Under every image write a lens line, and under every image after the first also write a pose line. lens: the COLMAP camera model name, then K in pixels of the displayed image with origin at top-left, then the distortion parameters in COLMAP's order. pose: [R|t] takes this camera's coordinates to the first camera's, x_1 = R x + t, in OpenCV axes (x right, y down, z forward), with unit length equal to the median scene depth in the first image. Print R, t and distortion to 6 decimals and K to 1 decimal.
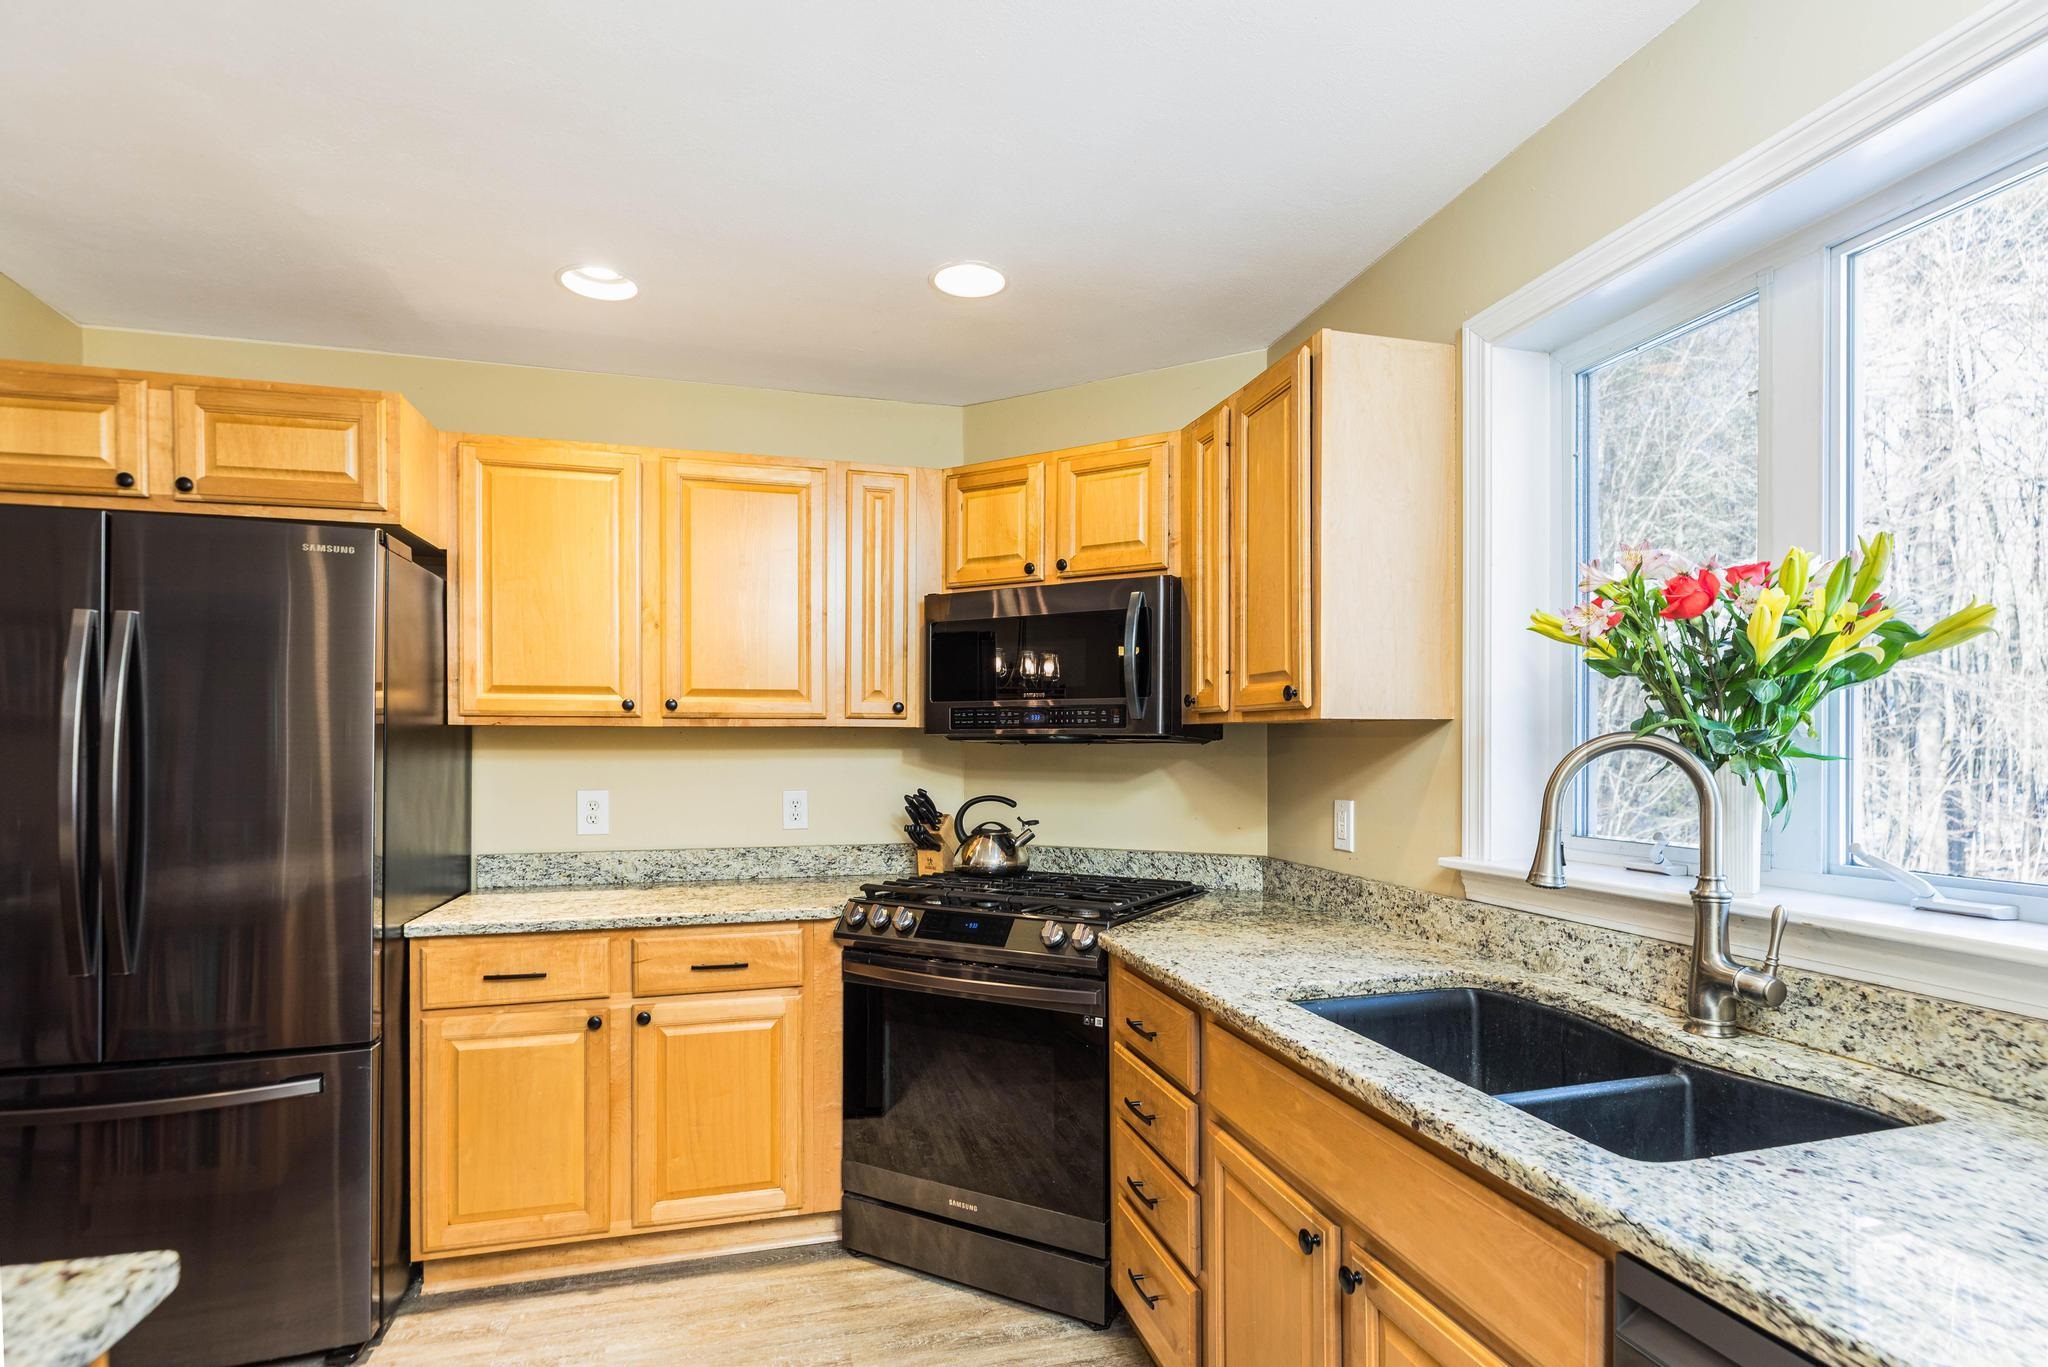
lens RADIAL K [[1034.1, 0, 1062.5], [0, 1034.1, 755.3], [0, 0, 1]] dist [0.000401, -0.001673]
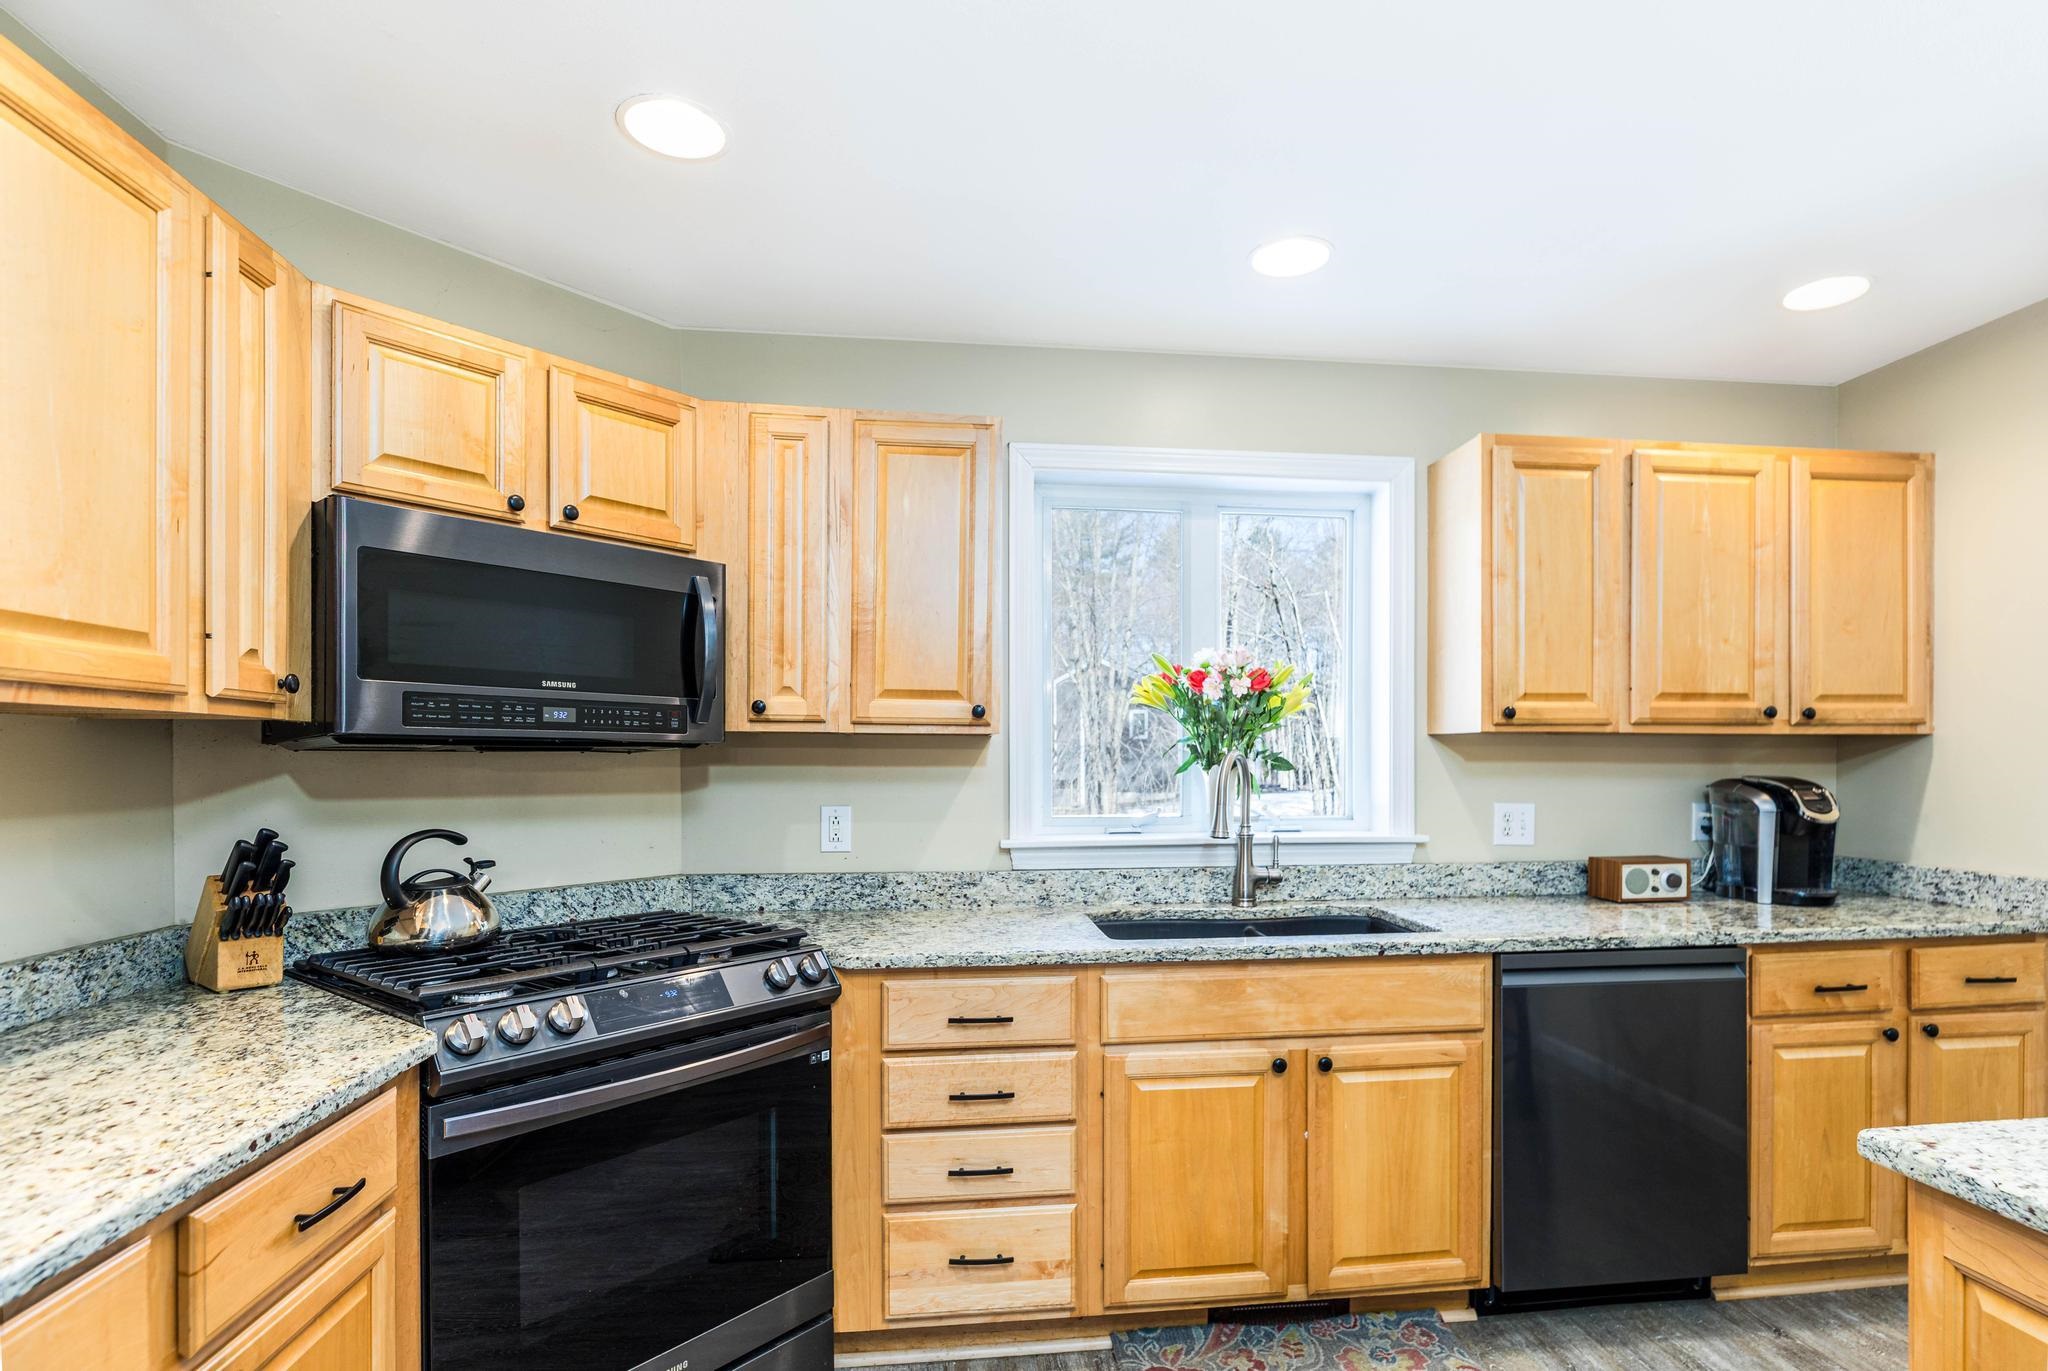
lens RADIAL K [[1034.1, 0, 1062.2], [0, 1034.1, 772.3], [0, 0, 1]] dist [0.000401, -0.001673]
pose [[0.155765, -0.010551, 0.987738, -0.761850], [0.005941, 0.999935, 0.009744, -0.001268], [-0.987776, 0.004350, 0.155817, 0.589875]]
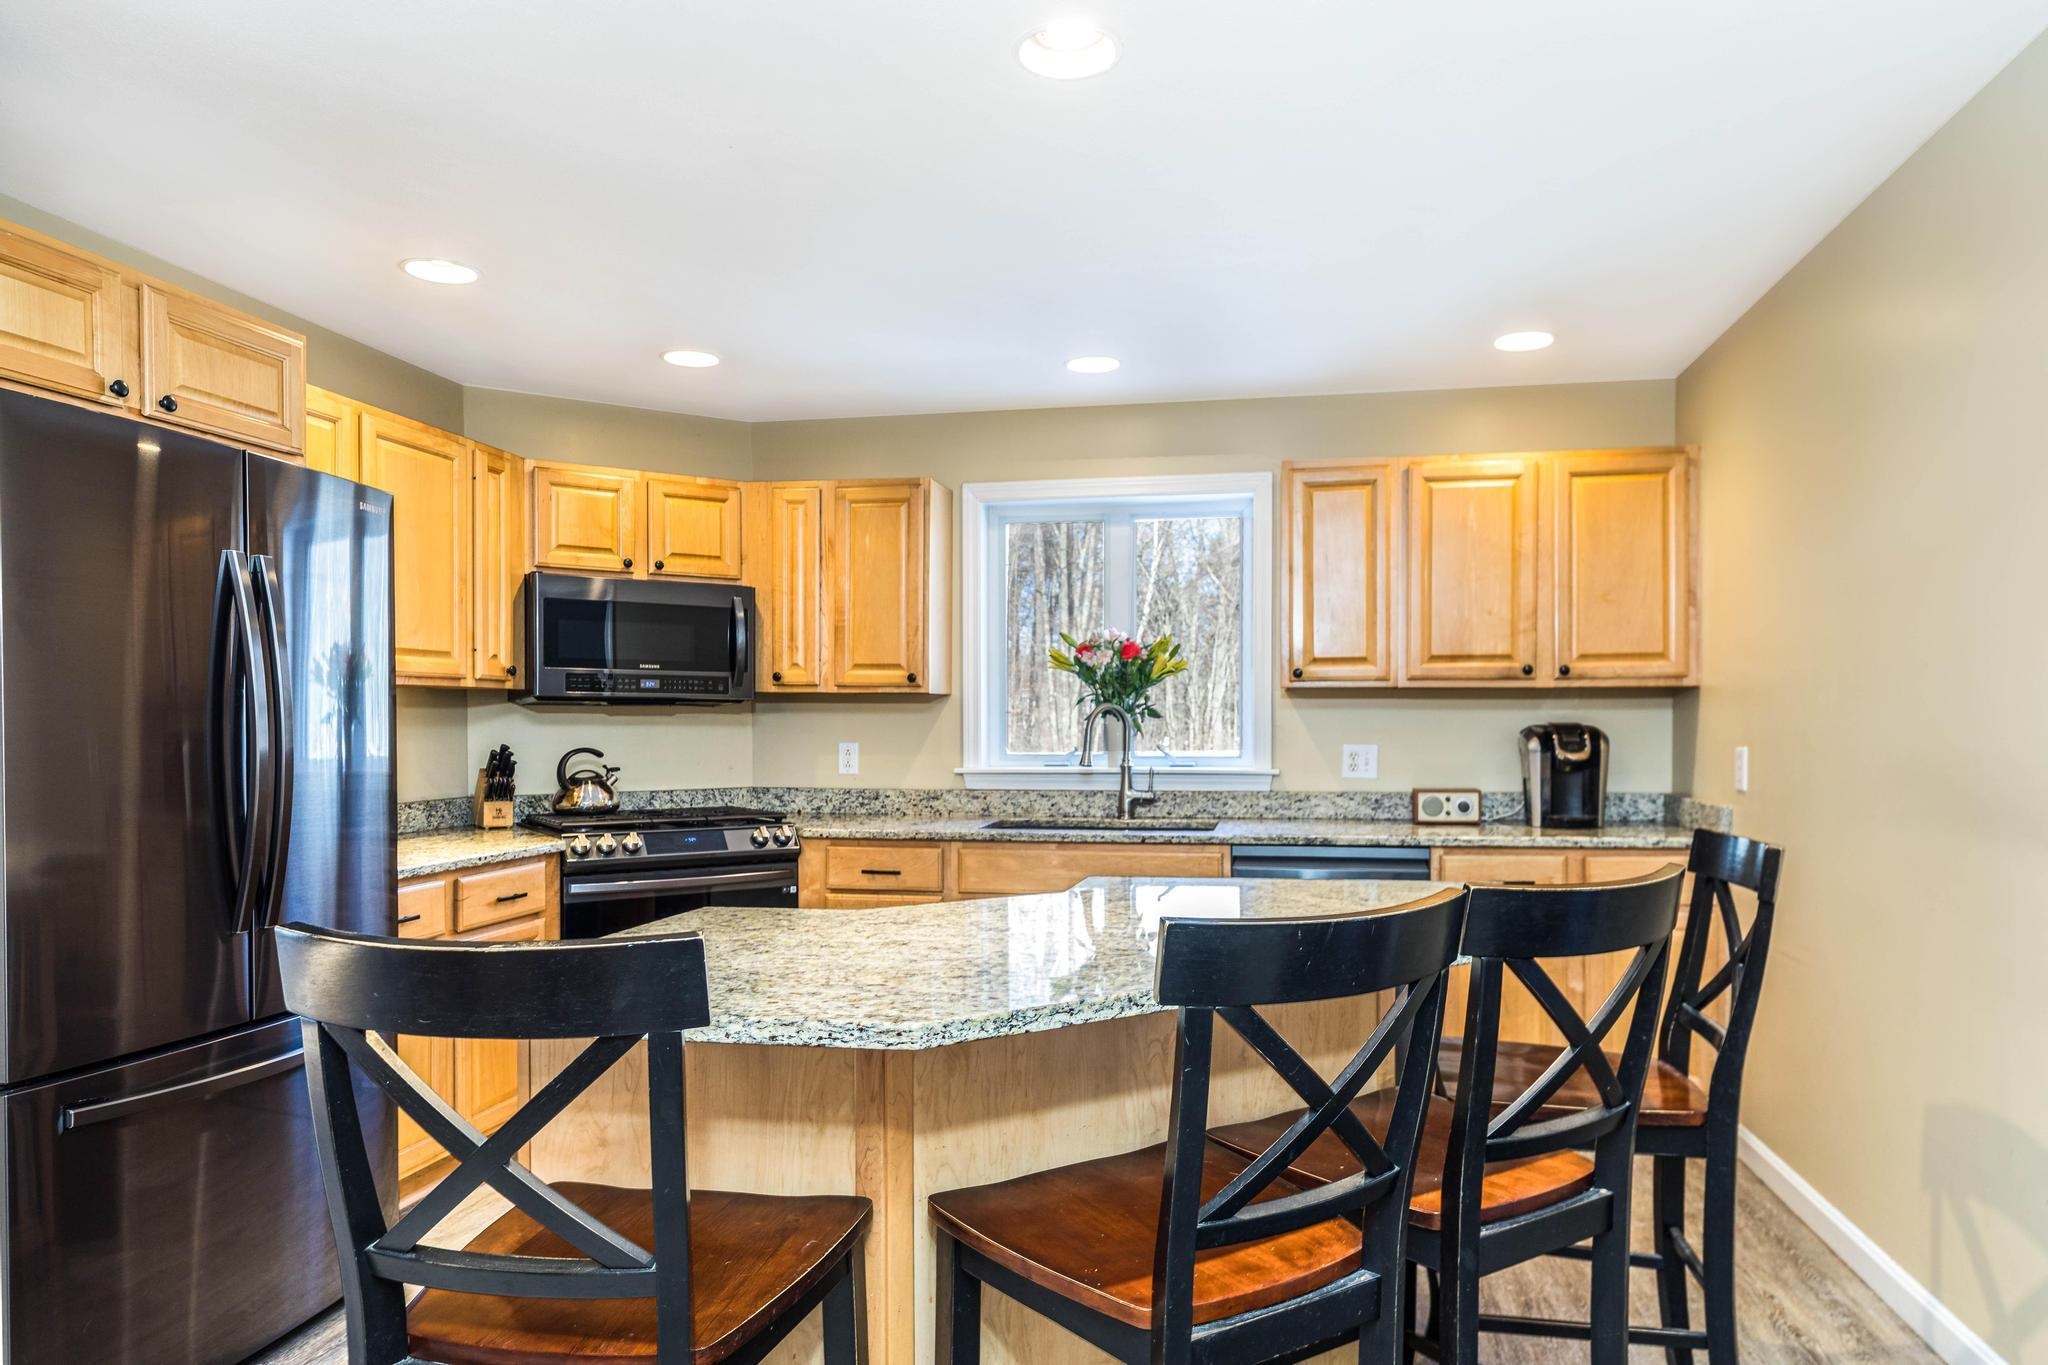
lens RADIAL K [[1286.1, 0, 1052.3], [0, 1286.1, 753.4], [0, 0, 1]] dist [0.004444, 0.003721]
pose [[0.456656, -0.020806, 0.889400, -1.327257], [0.005661, 0.999774, 0.020481, 0.020902], [-0.889625, -0.004317, 0.456671, -0.175910]]
